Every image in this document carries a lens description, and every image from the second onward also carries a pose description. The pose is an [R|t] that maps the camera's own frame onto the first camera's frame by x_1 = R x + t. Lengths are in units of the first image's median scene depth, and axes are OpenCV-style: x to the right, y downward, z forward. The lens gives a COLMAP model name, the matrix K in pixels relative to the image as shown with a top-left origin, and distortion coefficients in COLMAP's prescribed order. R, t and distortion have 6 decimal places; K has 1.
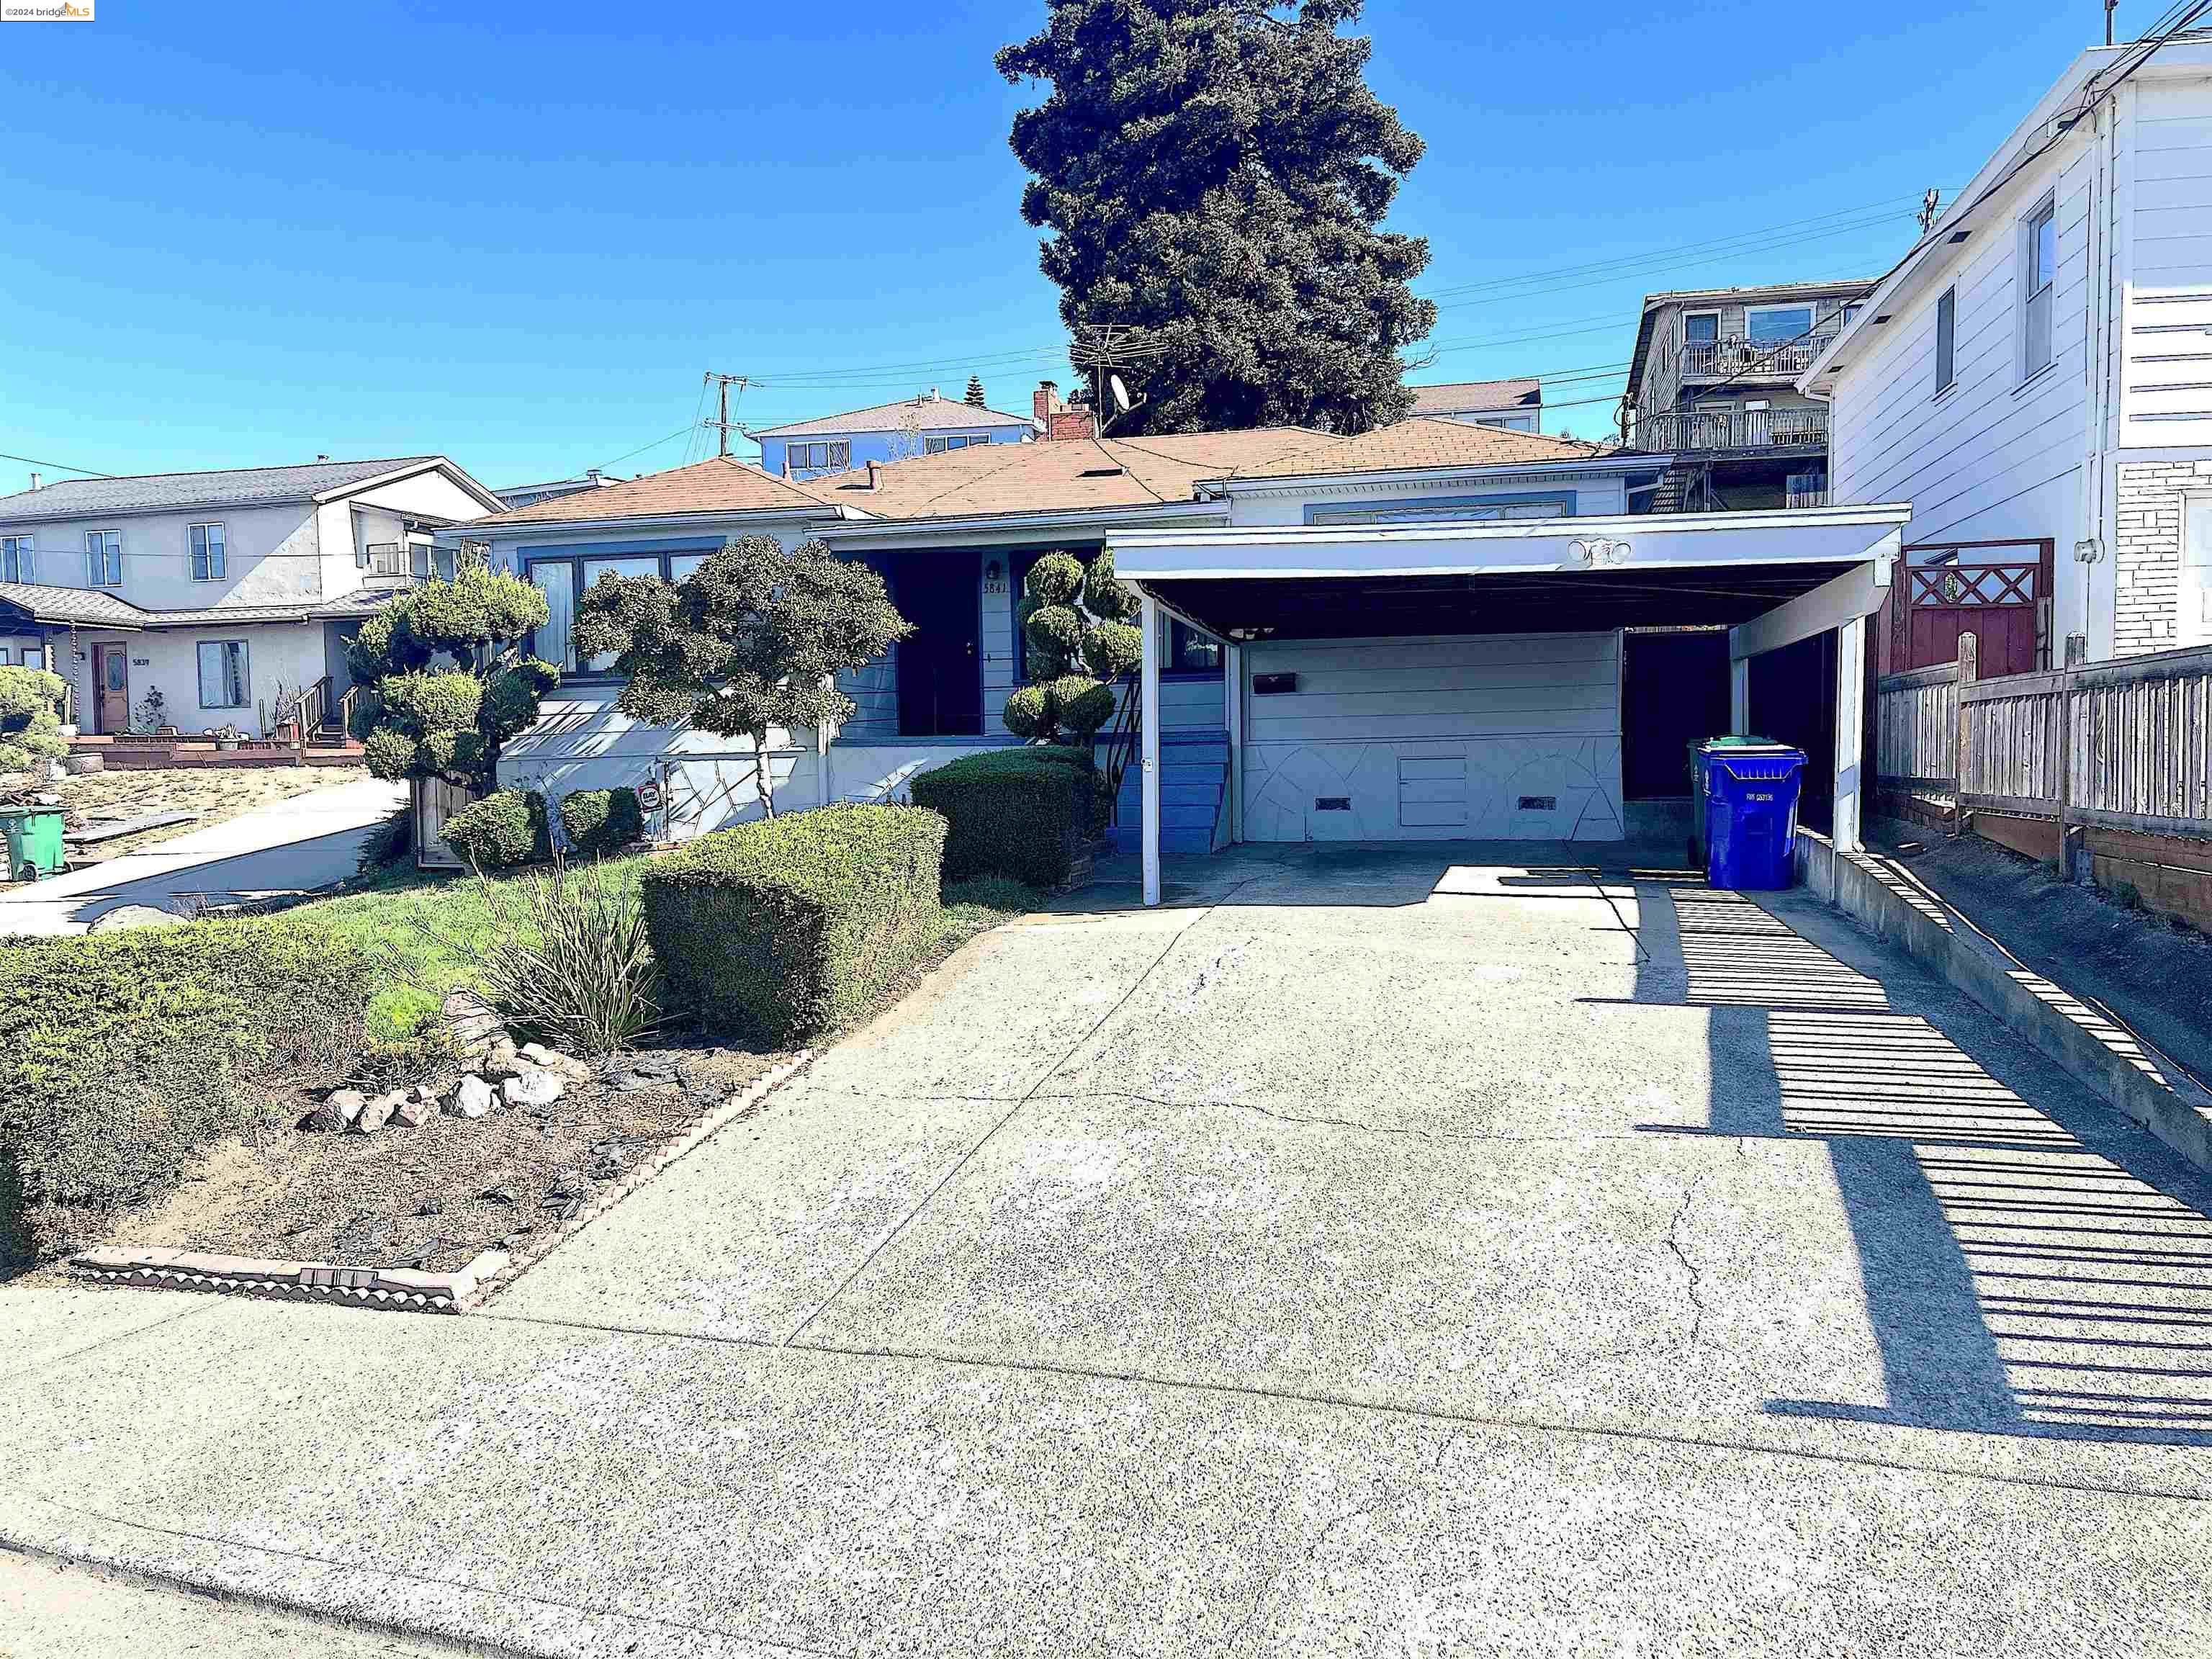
lens RADIAL K [[1656.3, 0, 1116.3], [0, 1656.3, 842.4], [0, 0, 1]] dist [0.037010, -0.037816]
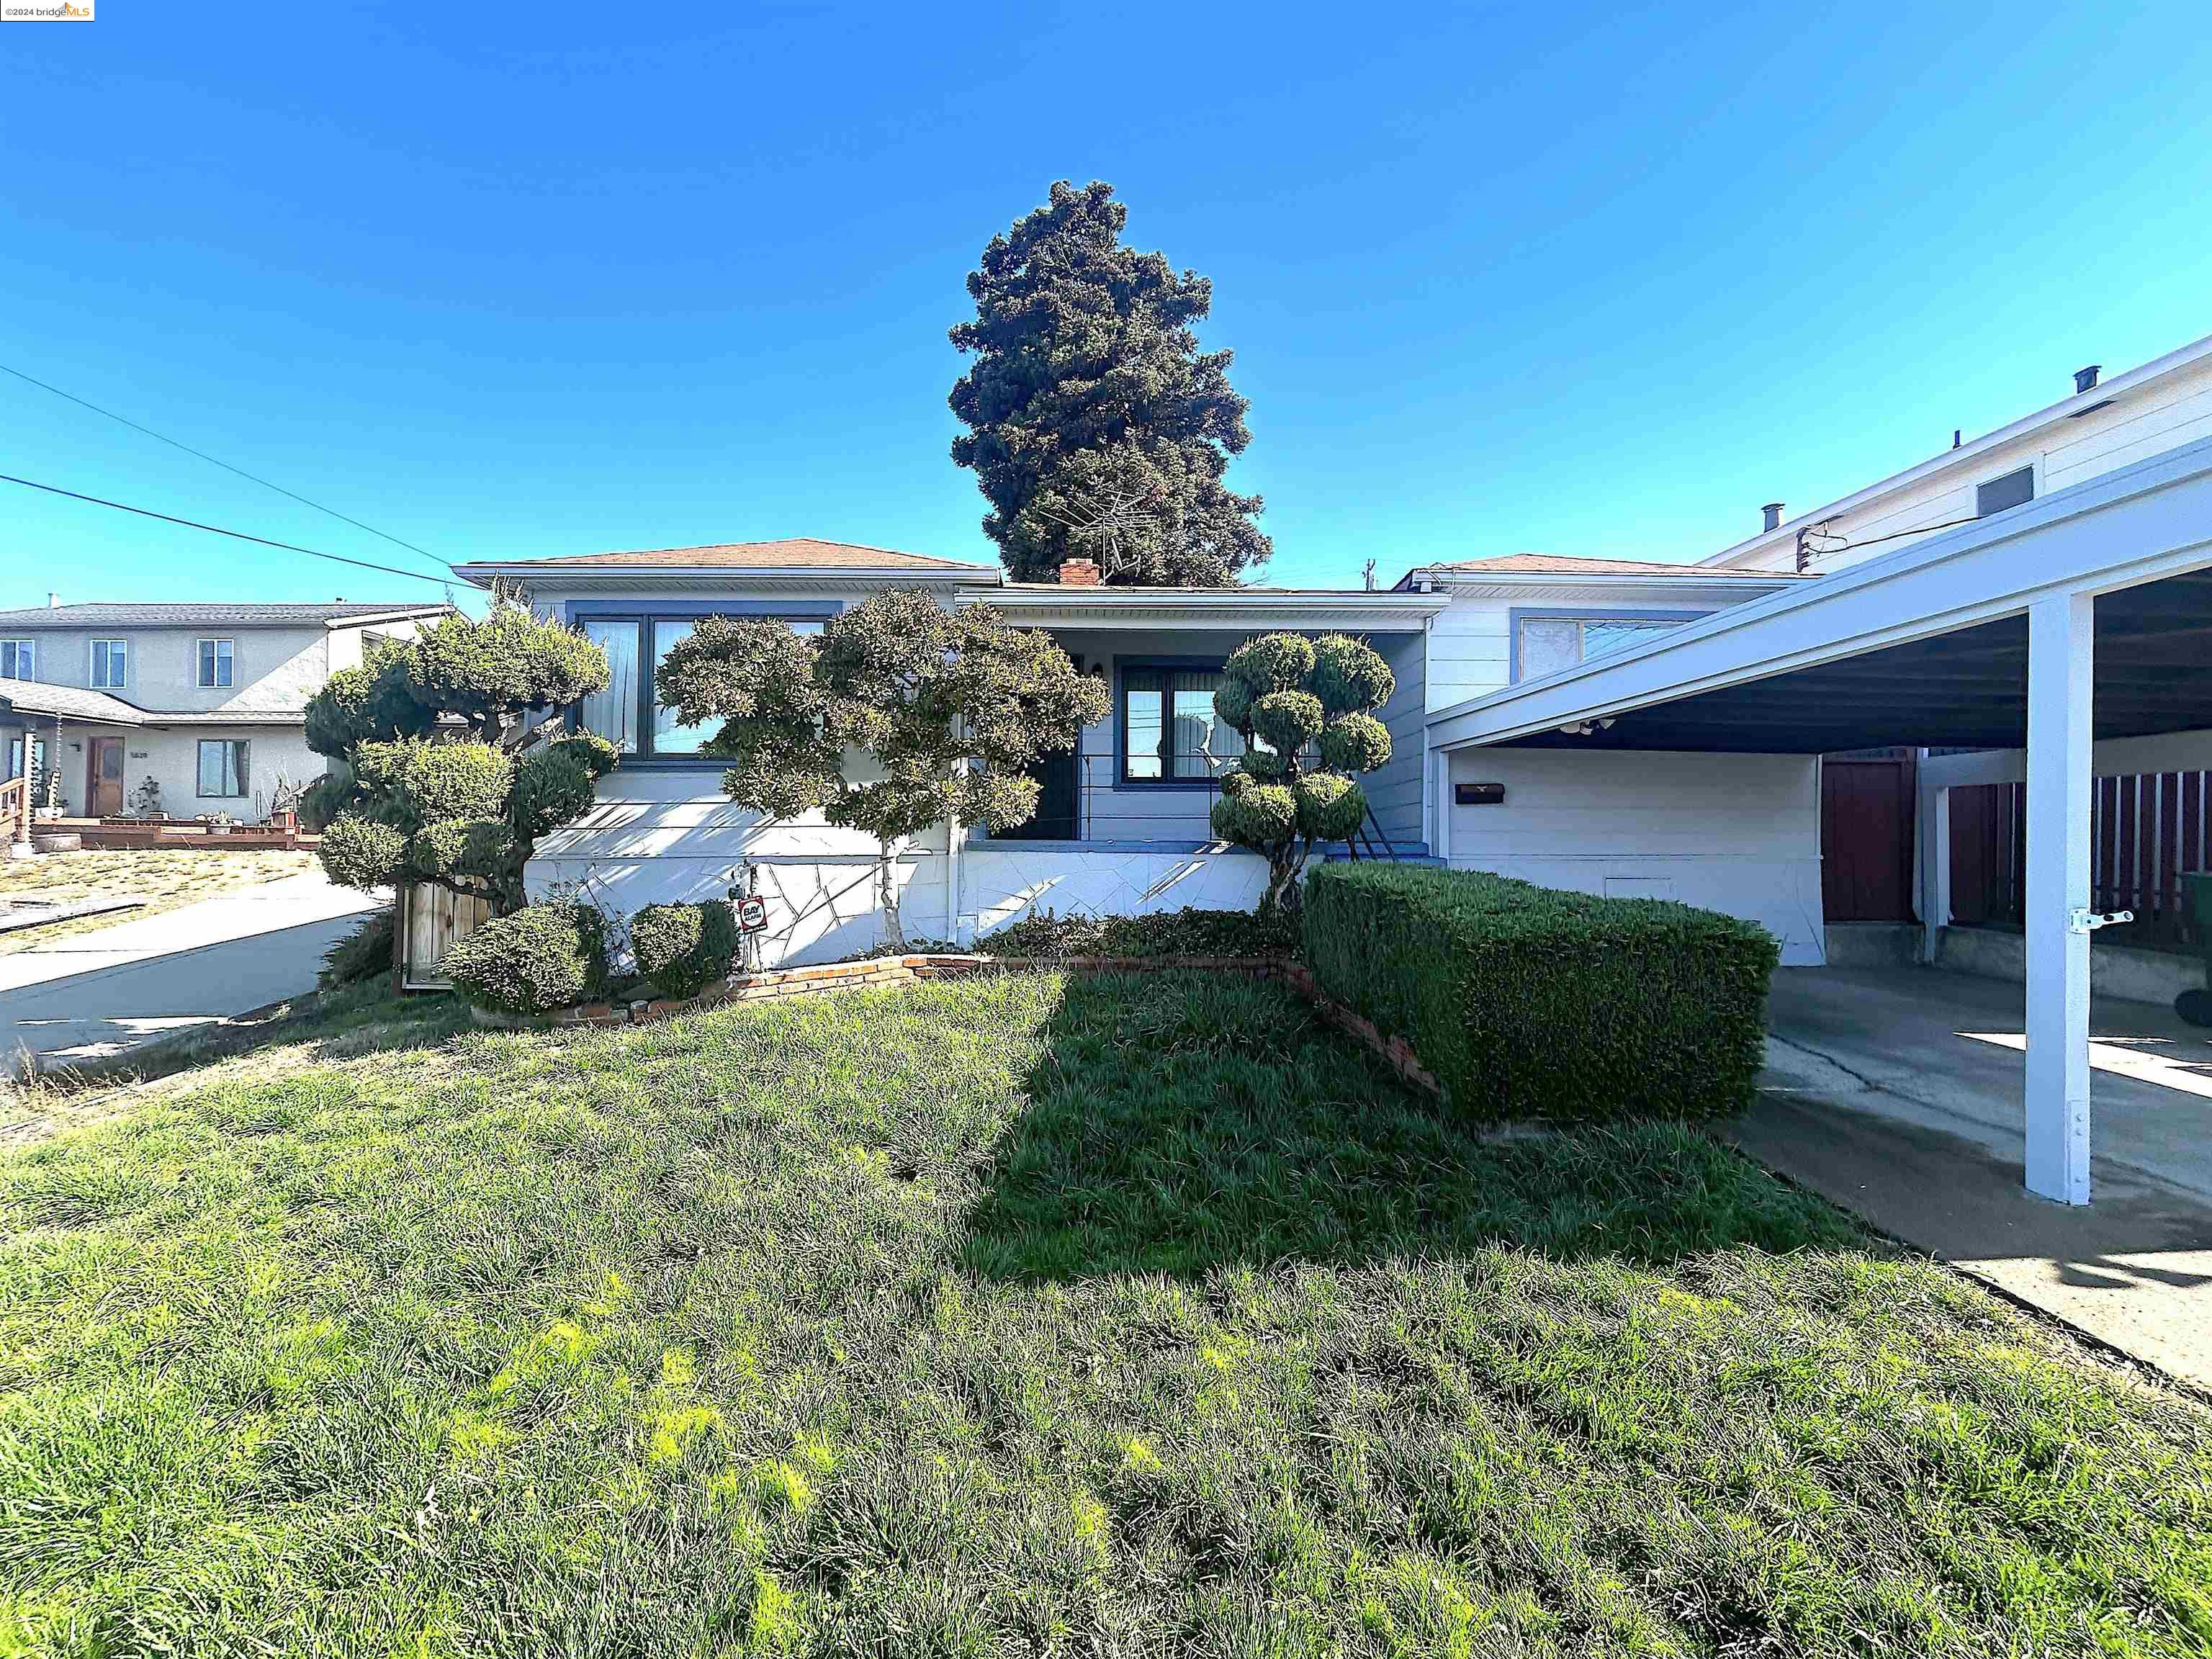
lens RADIAL K [[888.7, 0, 1091.9], [0, 888.7, 828.1], [0, 0, 1]] dist [-0.000330, 0.000227]
pose [[0.967497, 0.026969, 0.251440, -0.194523], [-0.007572, 0.996941, -0.077795, -0.029667], [-0.252769, 0.073363, 0.964741, 0.467911]]
